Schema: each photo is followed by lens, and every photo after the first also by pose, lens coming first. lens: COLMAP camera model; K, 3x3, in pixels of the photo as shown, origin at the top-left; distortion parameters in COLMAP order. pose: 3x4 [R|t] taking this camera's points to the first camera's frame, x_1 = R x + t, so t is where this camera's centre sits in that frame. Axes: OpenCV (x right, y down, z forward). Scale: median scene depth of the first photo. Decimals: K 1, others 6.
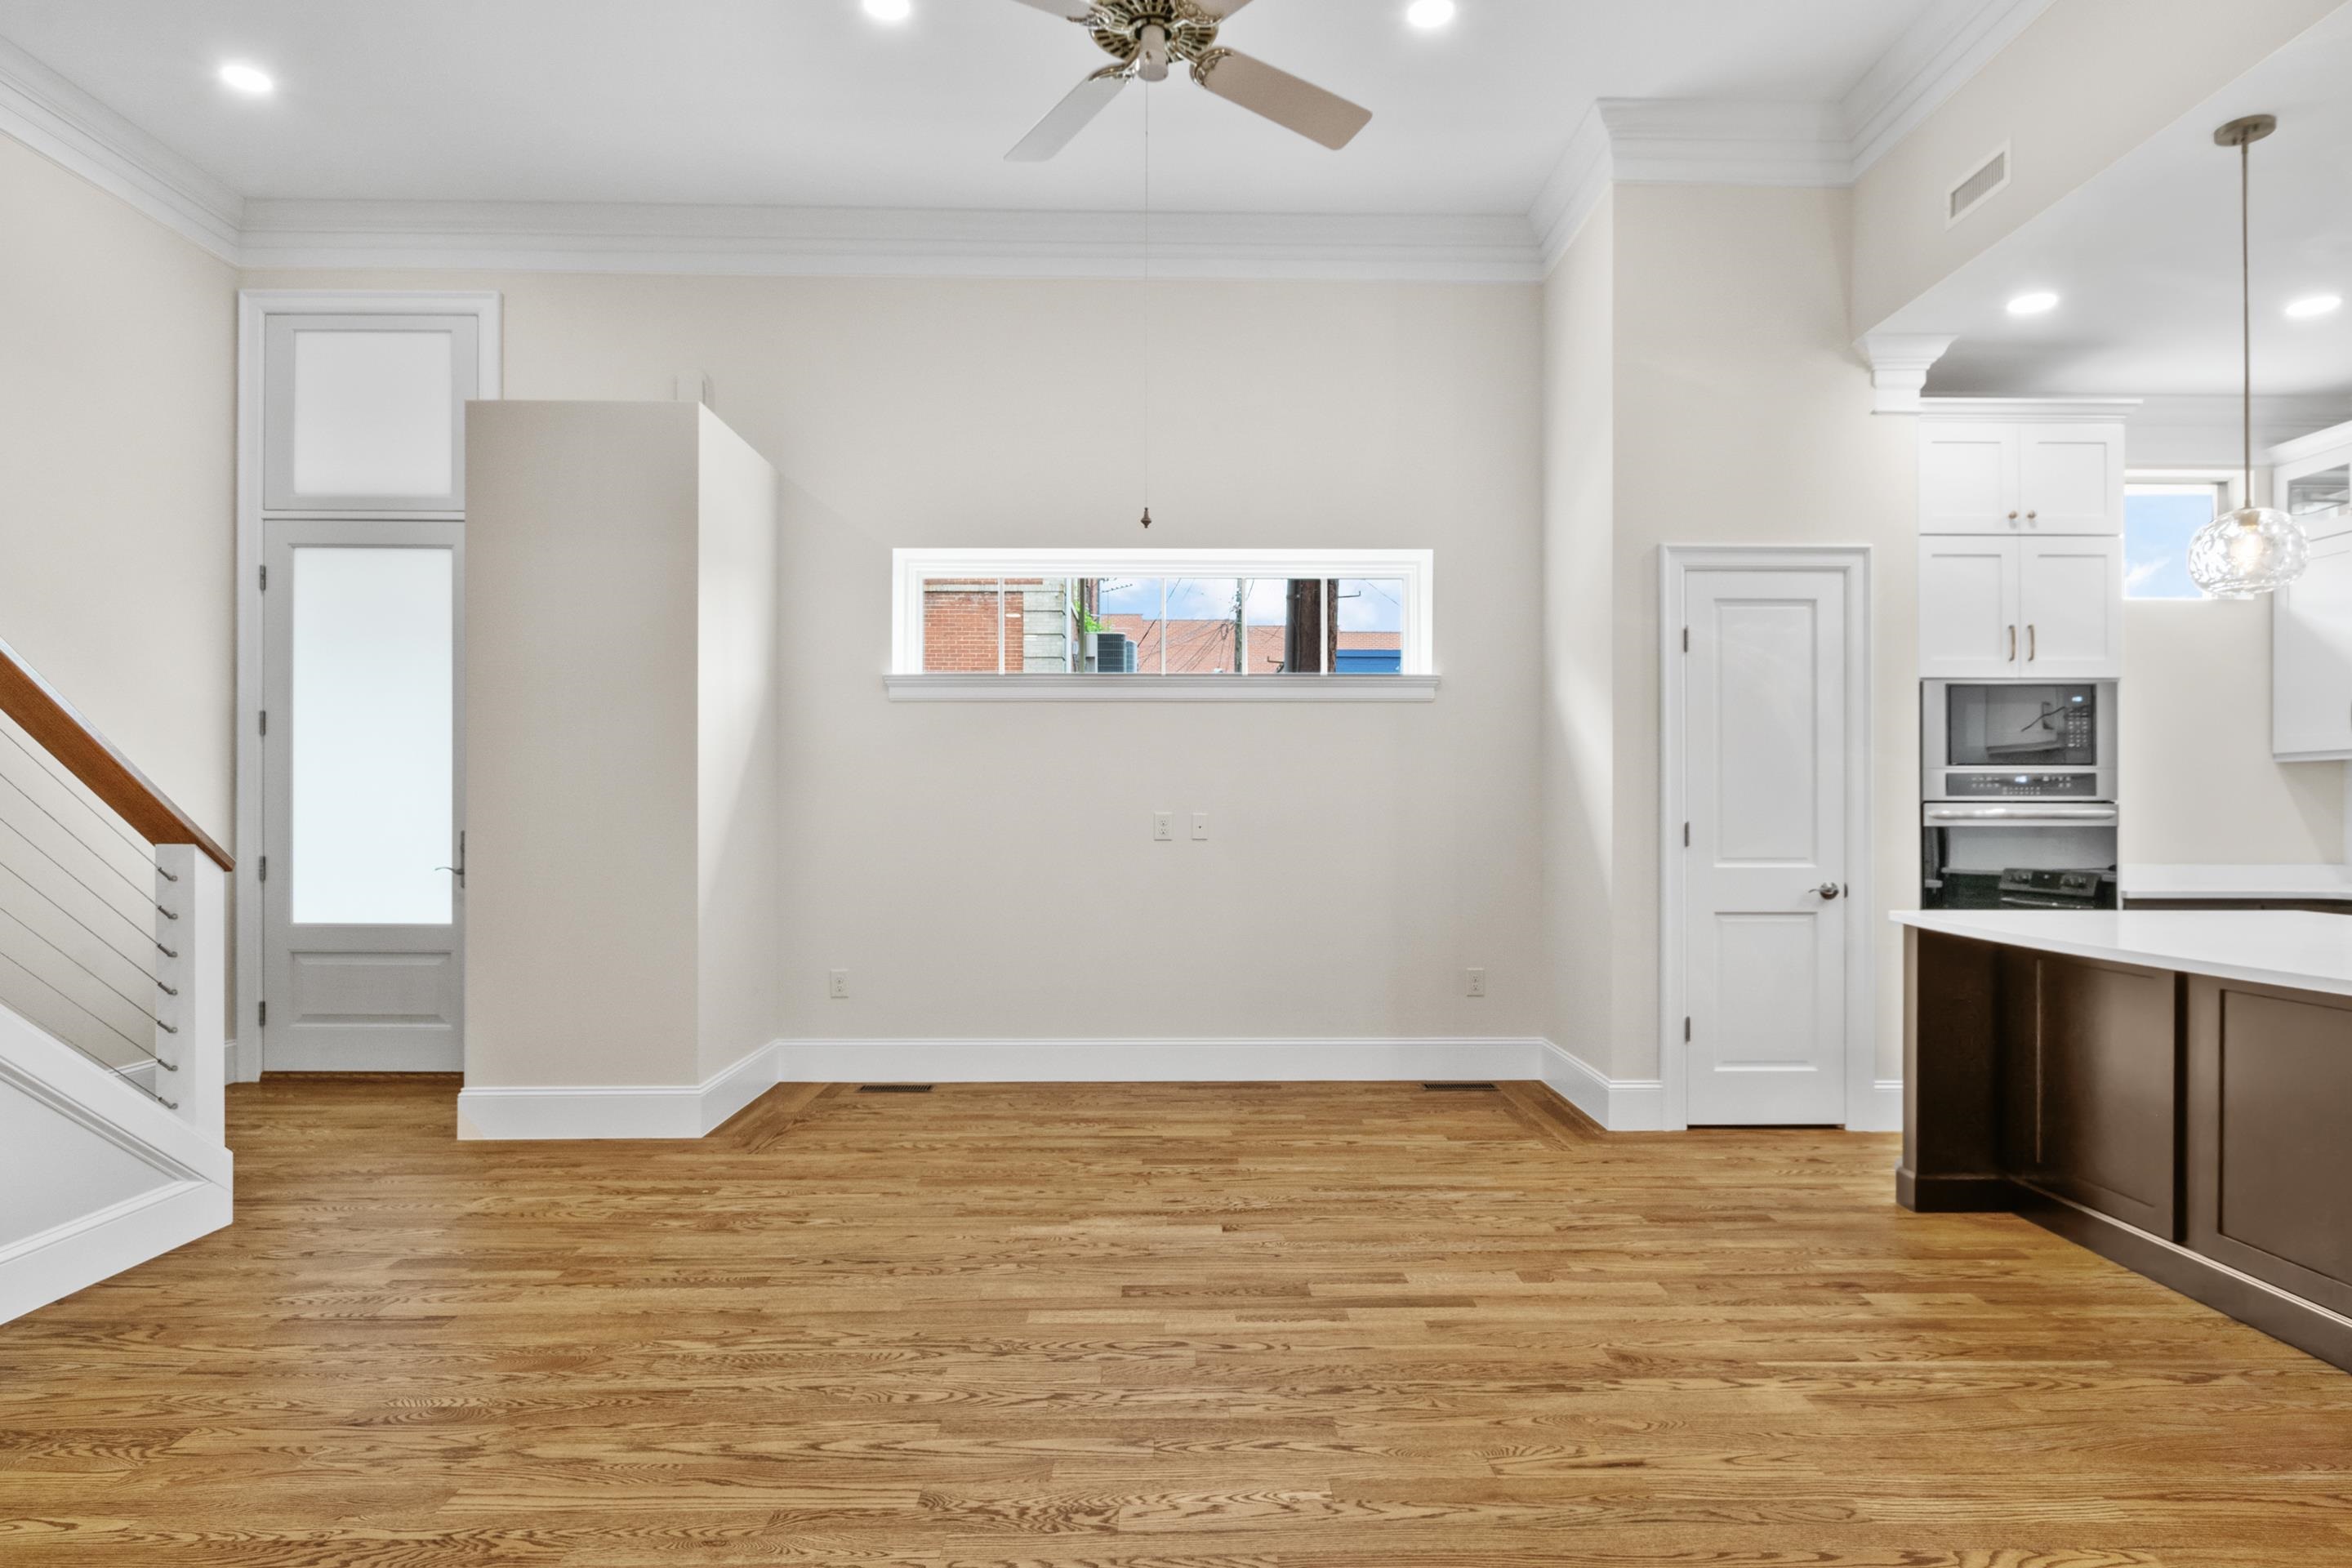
lens RADIAL K [[1333.4, 0, 1199.0], [0, 1333.4, 810.4], [0, 0, 1]] dist [0.002802, -0.002033]
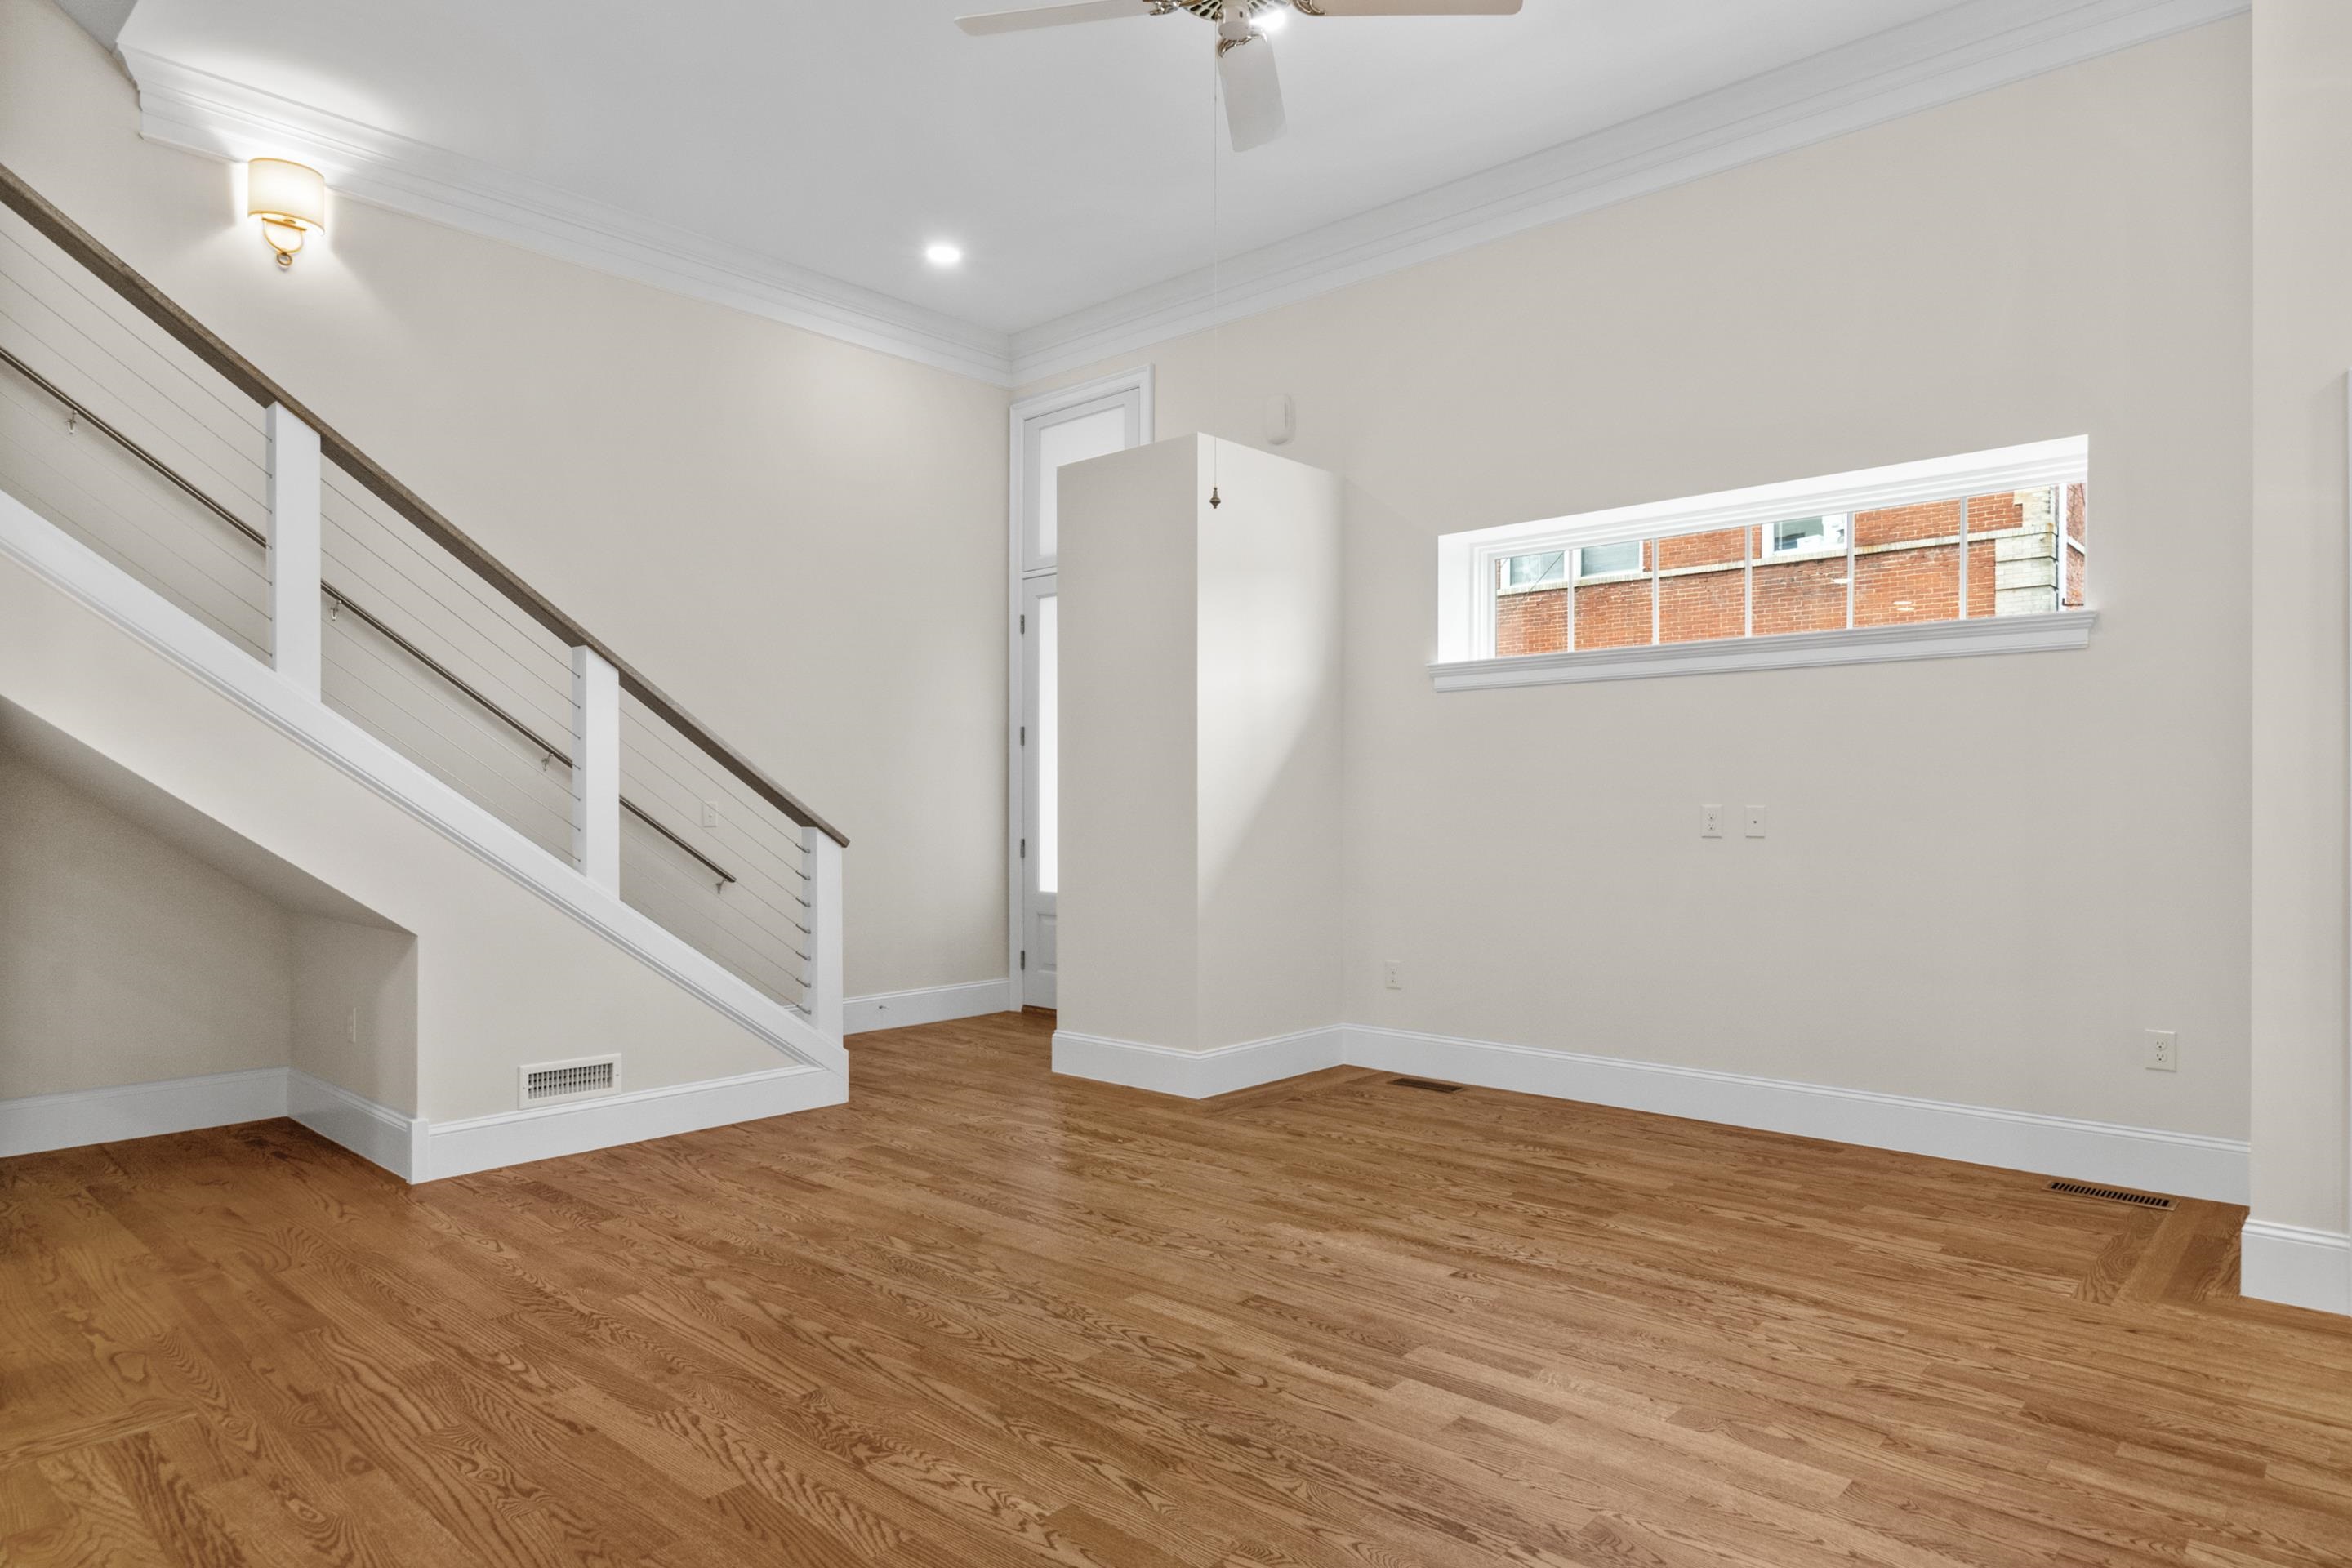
lens RADIAL K [[1373.8, 0, 1194.5], [0, 1373.8, 808.8], [0, 0, 1]] dist [0.003100, -0.002050]
pose [[0.727094, 0.001181, -0.686537, 0.448714], [0.001015, 0.999996, 0.002796, 0.001923], [0.686537, -0.002730, 0.727090, 0.188648]]
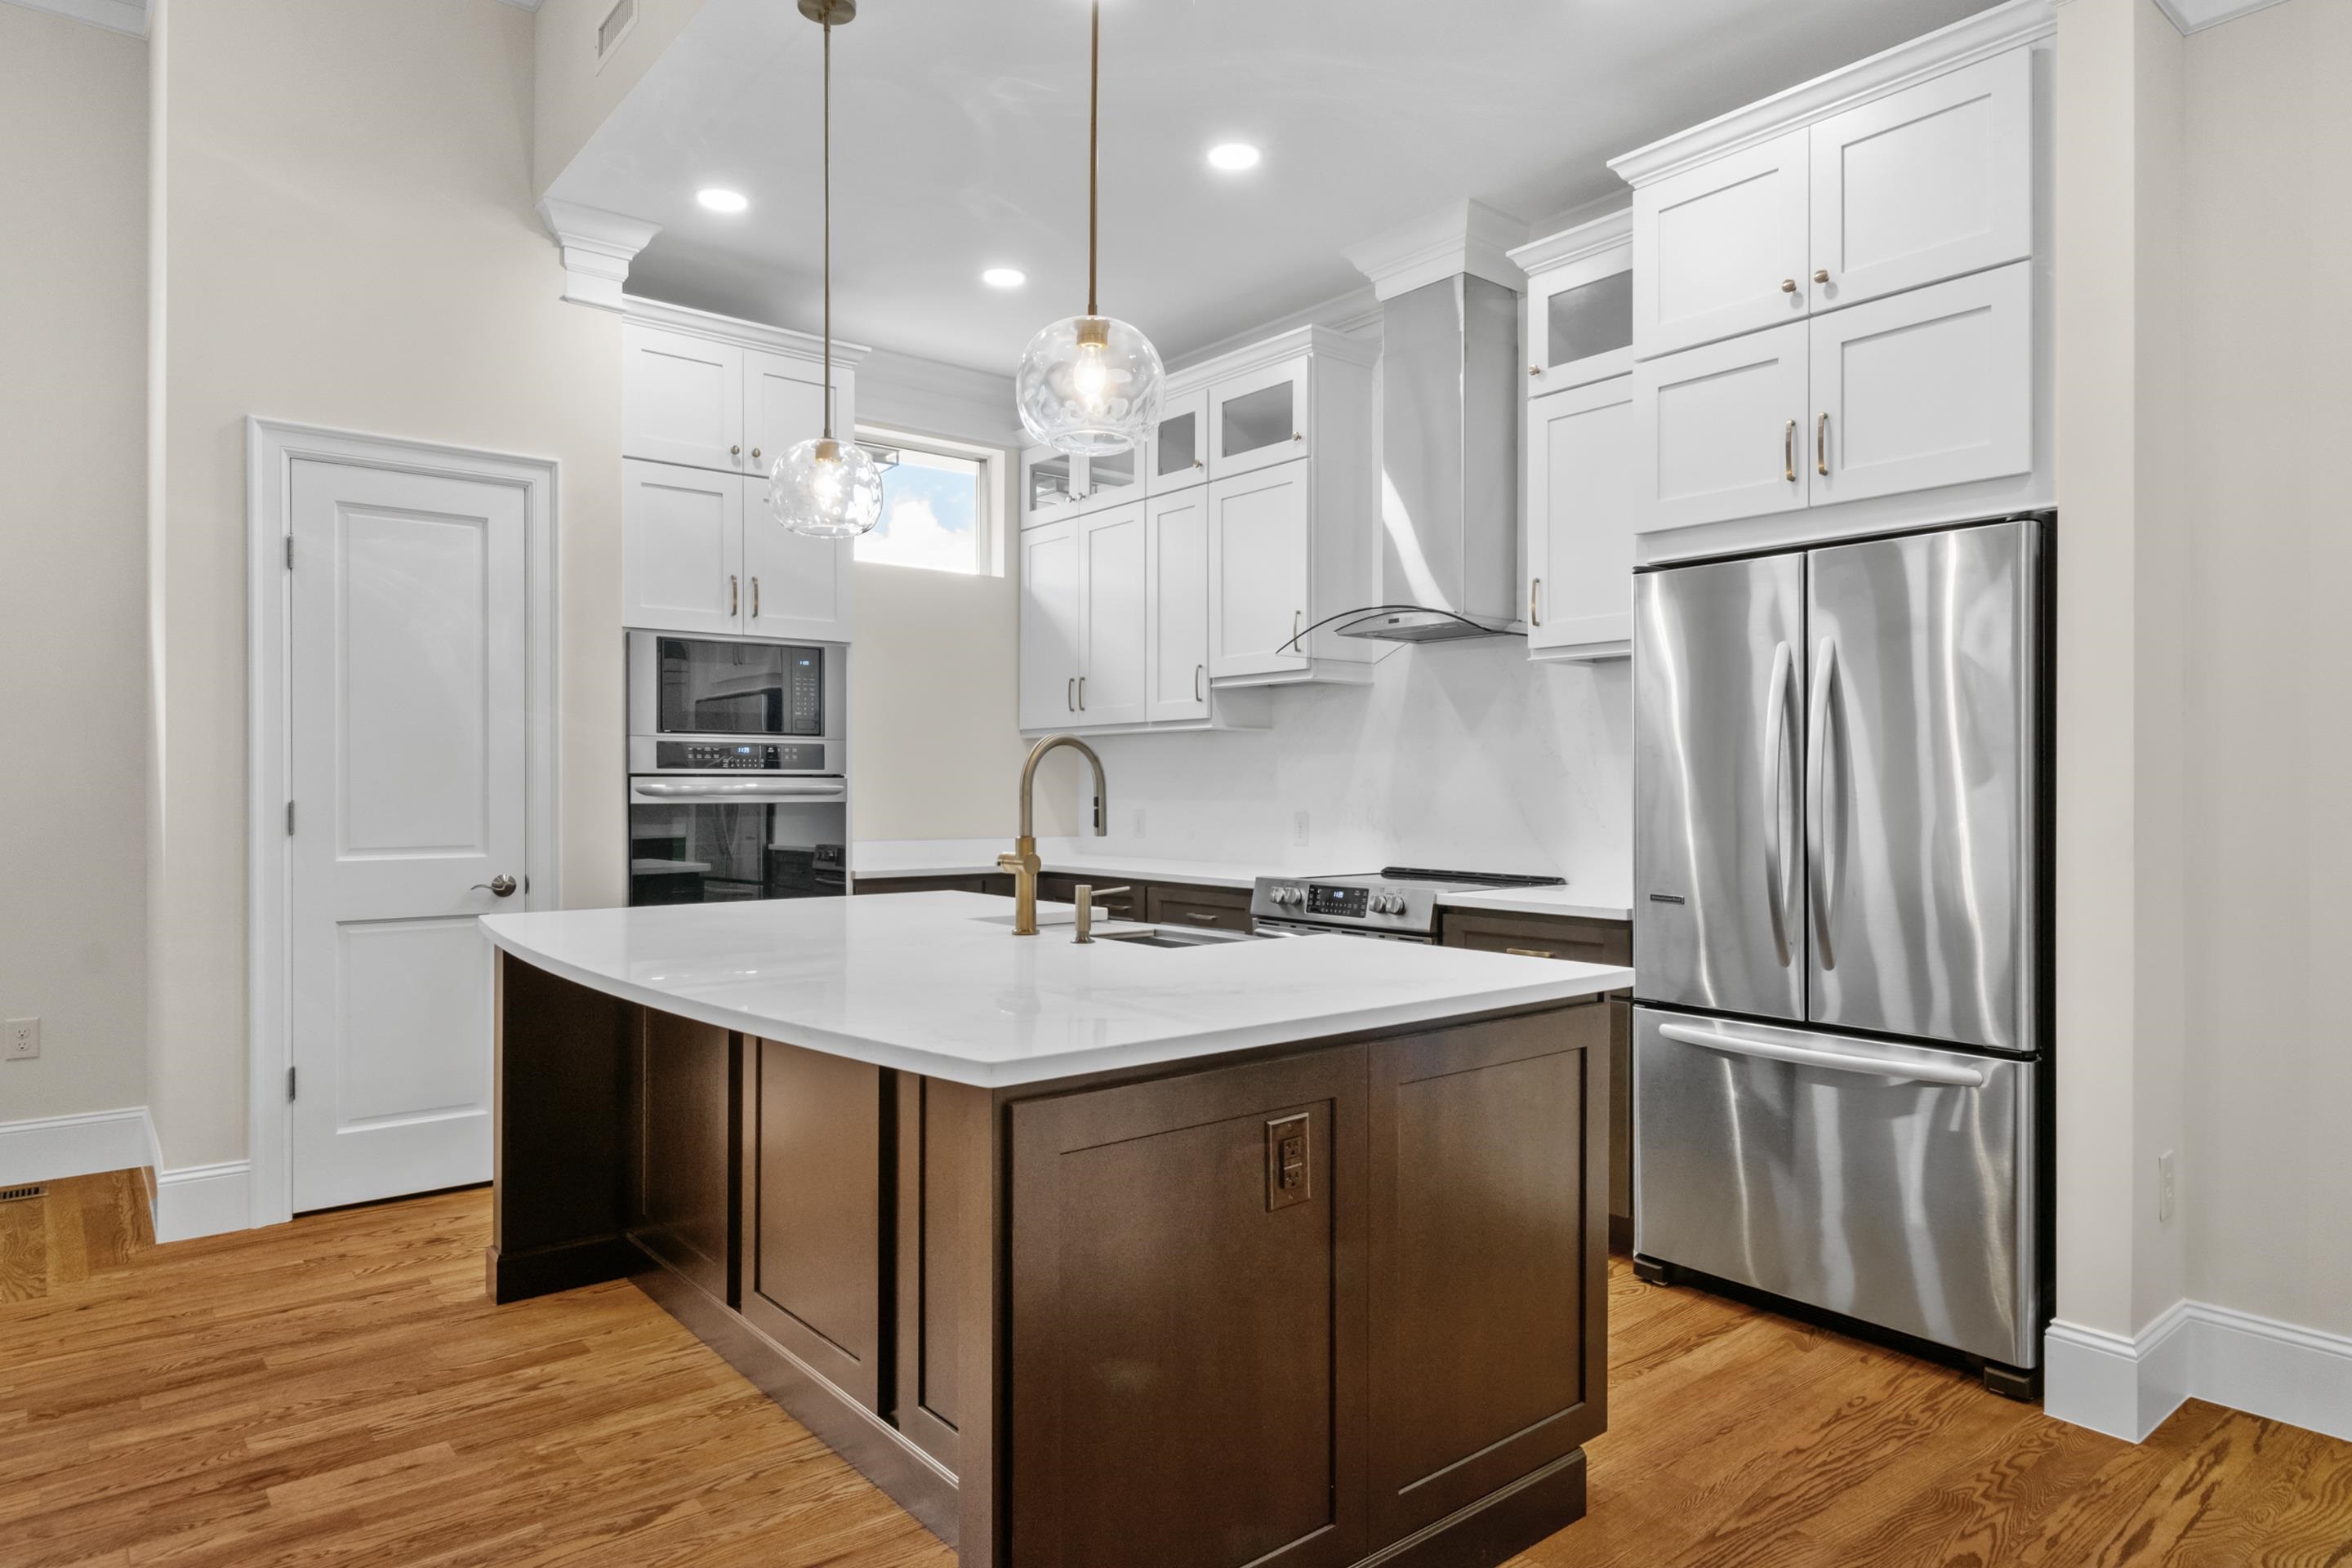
lens RADIAL K [[1391.6, 0, 1186.4], [0, 1391.6, 783.6], [0, 0, 1]] dist [-0.004766, 0.001532]
pose [[0.784874, 0.001276, 0.619655, 0.317137], [-0.000921, 0.999999, -0.000893, -0.000600], [-0.619655, 0.000131, 0.784874, 0.109280]]
